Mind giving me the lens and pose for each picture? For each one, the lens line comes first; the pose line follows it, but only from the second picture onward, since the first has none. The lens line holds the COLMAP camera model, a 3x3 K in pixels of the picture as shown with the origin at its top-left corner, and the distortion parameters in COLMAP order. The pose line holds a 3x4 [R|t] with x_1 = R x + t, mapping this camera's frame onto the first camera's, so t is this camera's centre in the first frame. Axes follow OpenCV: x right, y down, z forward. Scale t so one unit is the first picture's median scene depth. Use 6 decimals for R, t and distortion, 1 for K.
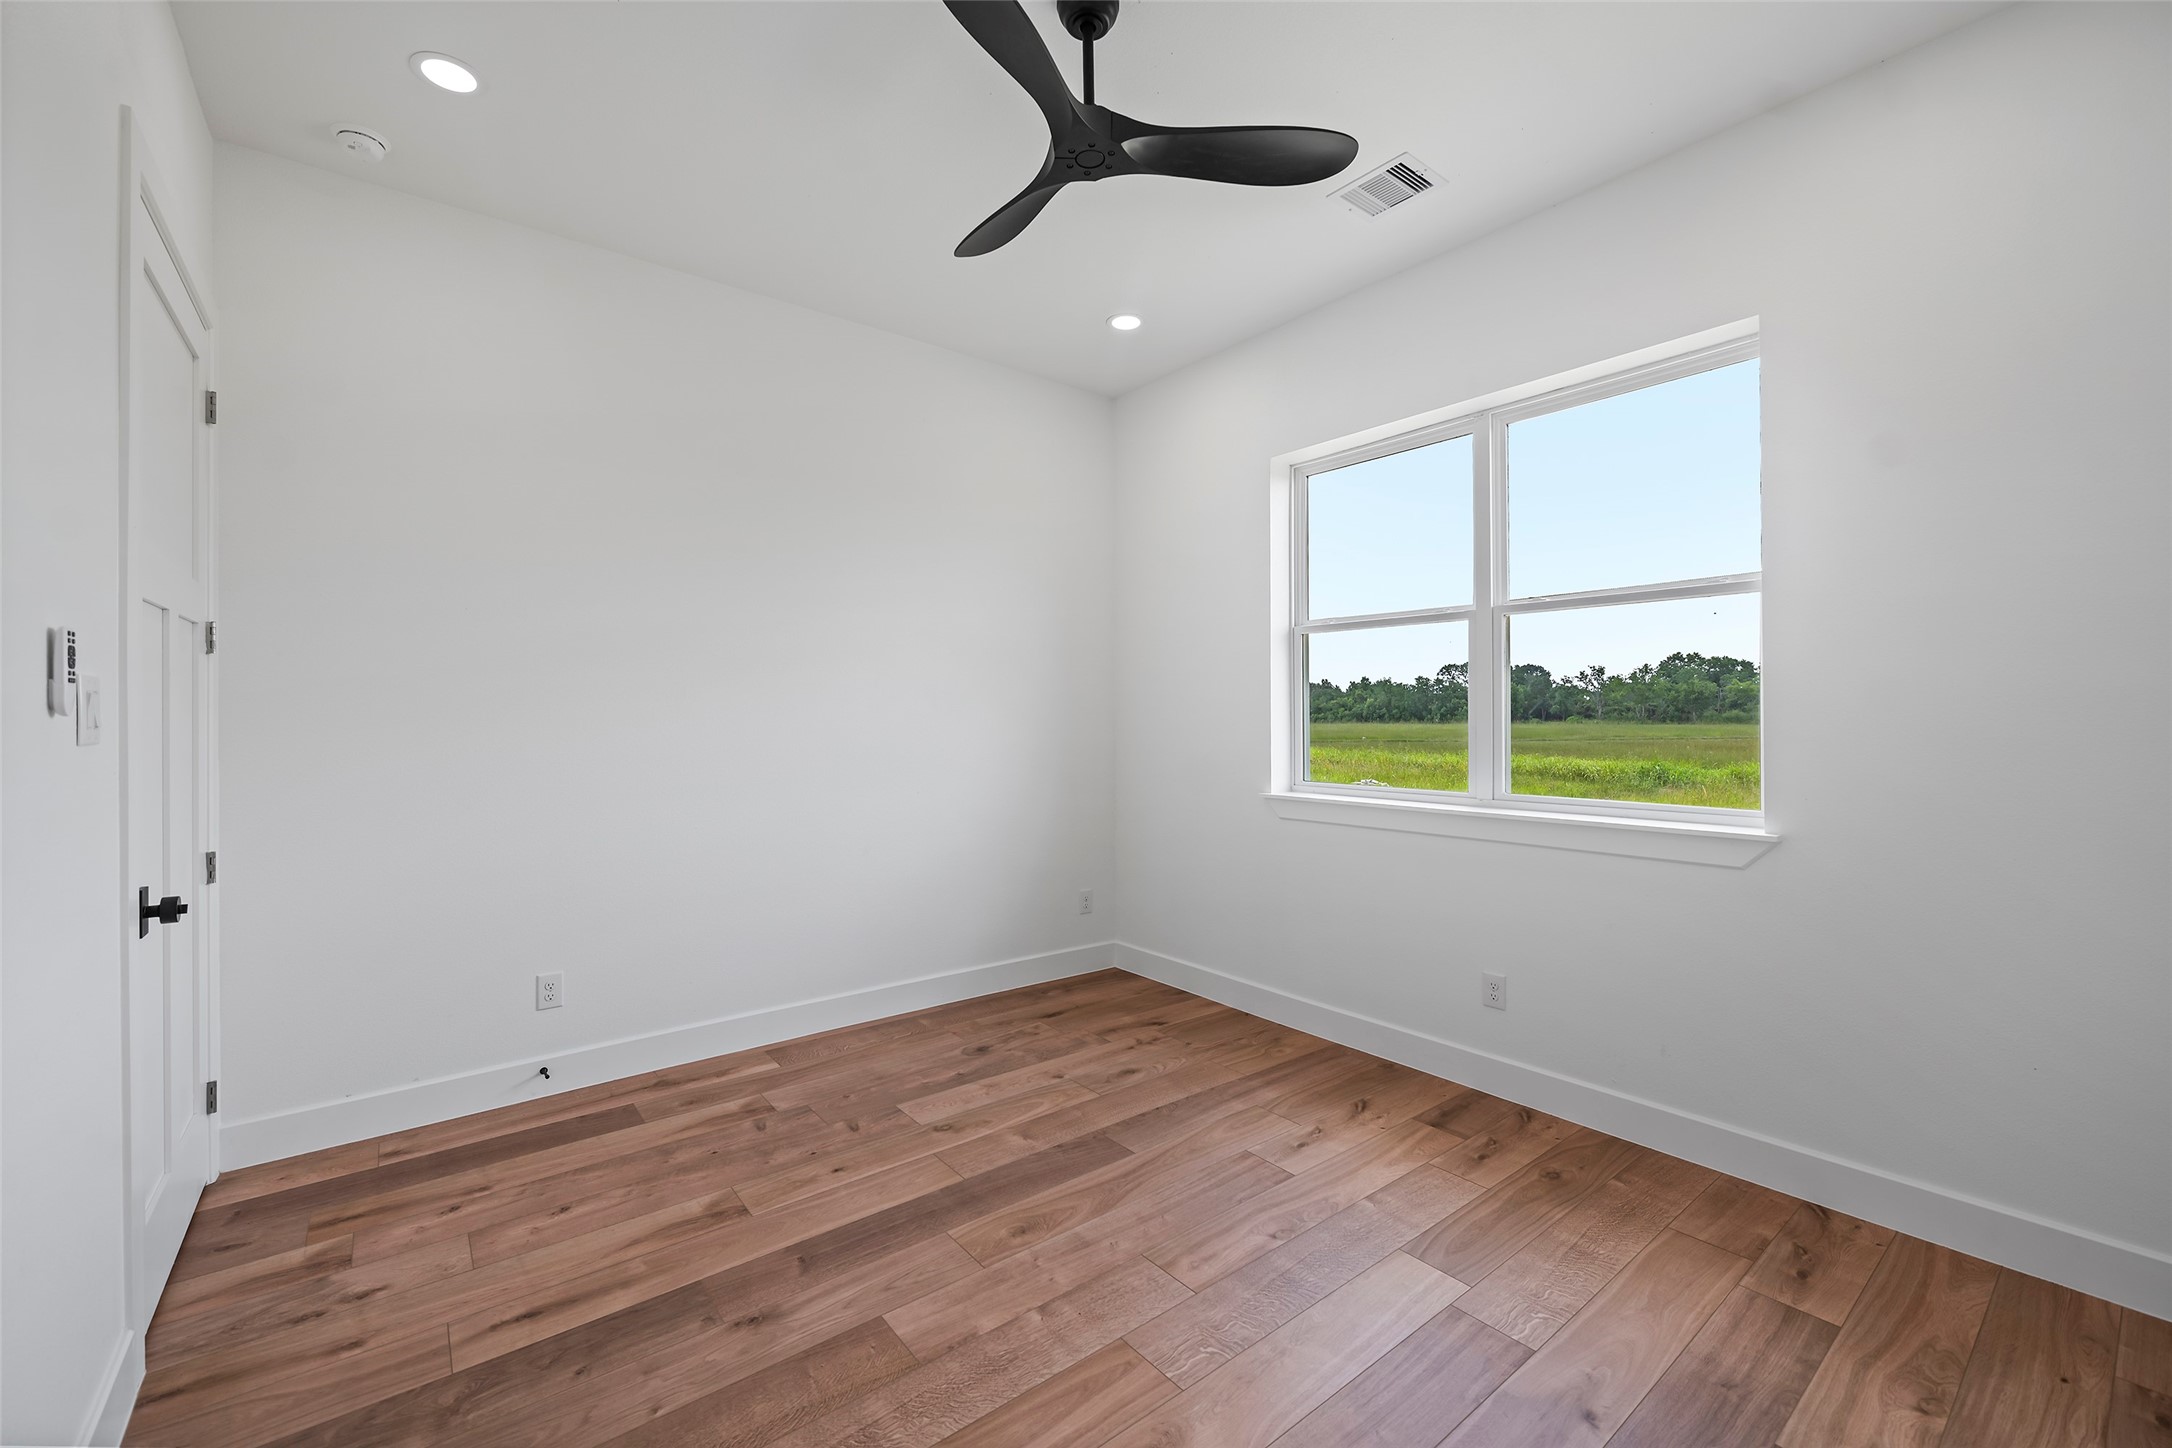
lens RADIAL K [[884.7, 0, 1091.3], [0, 884.7, 721.6], [0, 0, 1]] dist [-0.007552, -0.002846]
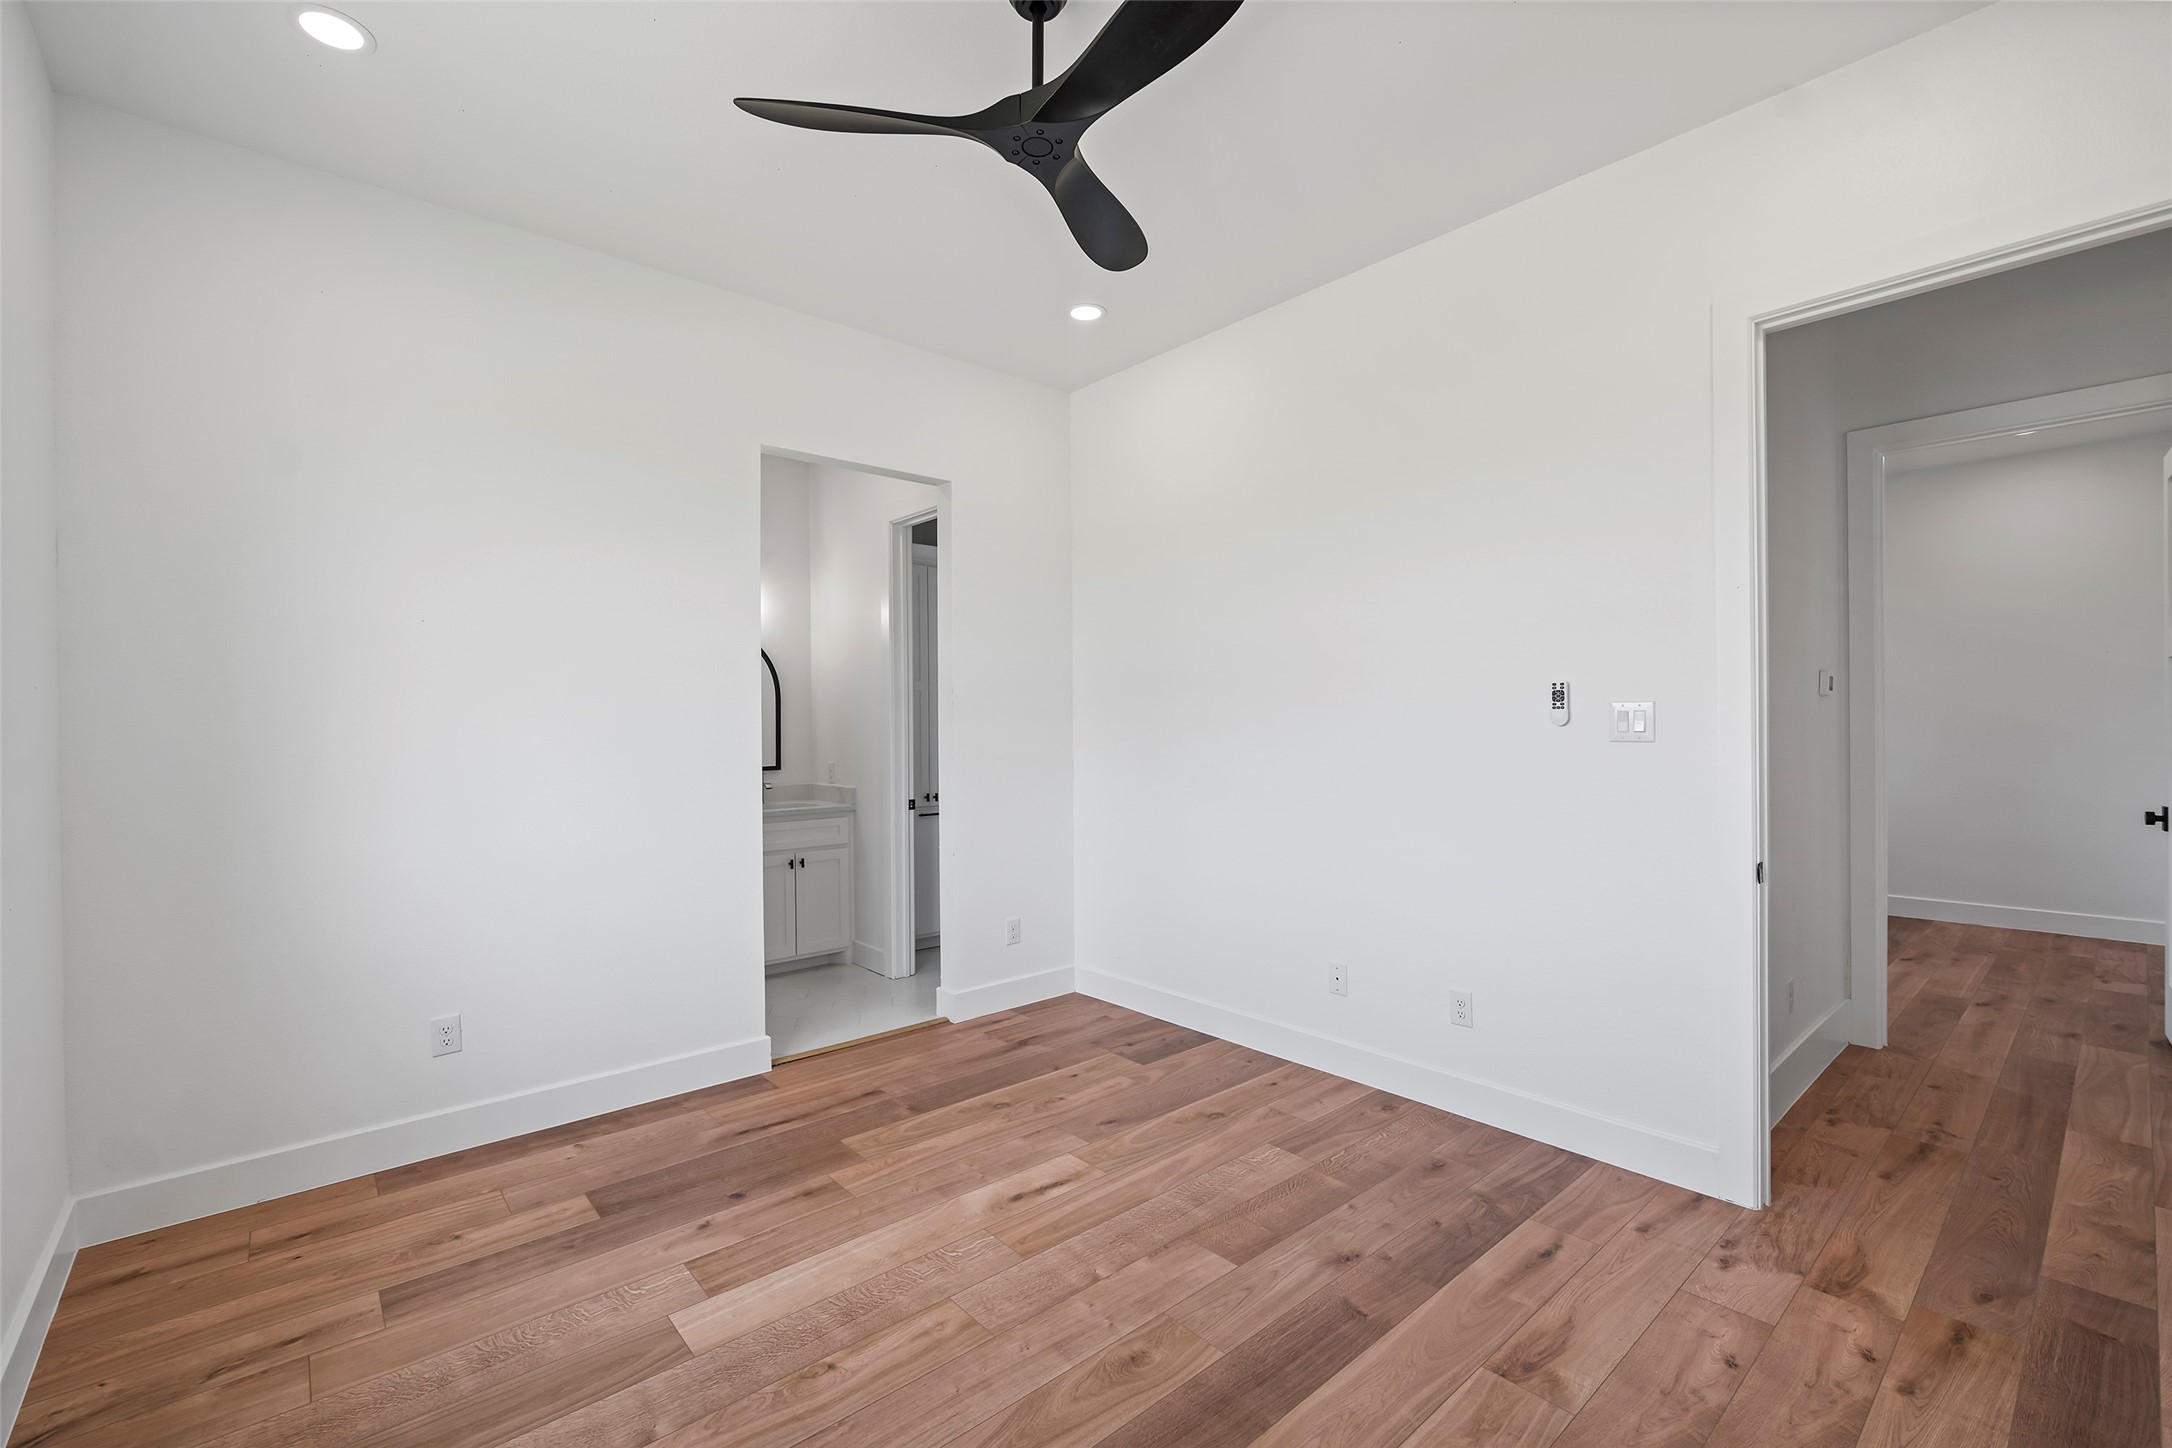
lens RADIAL K [[930.6, 0, 1099.9], [0, 930.6, 719.3], [0, 0, 1]] dist [-0.007302, -0.000581]
pose [[-0.998633, 0.012211, -0.050822, -0.009544], [0.012186, 0.999925, 0.000800, -0.023702], [0.050828, 0.000180, -0.998707, 1.976550]]
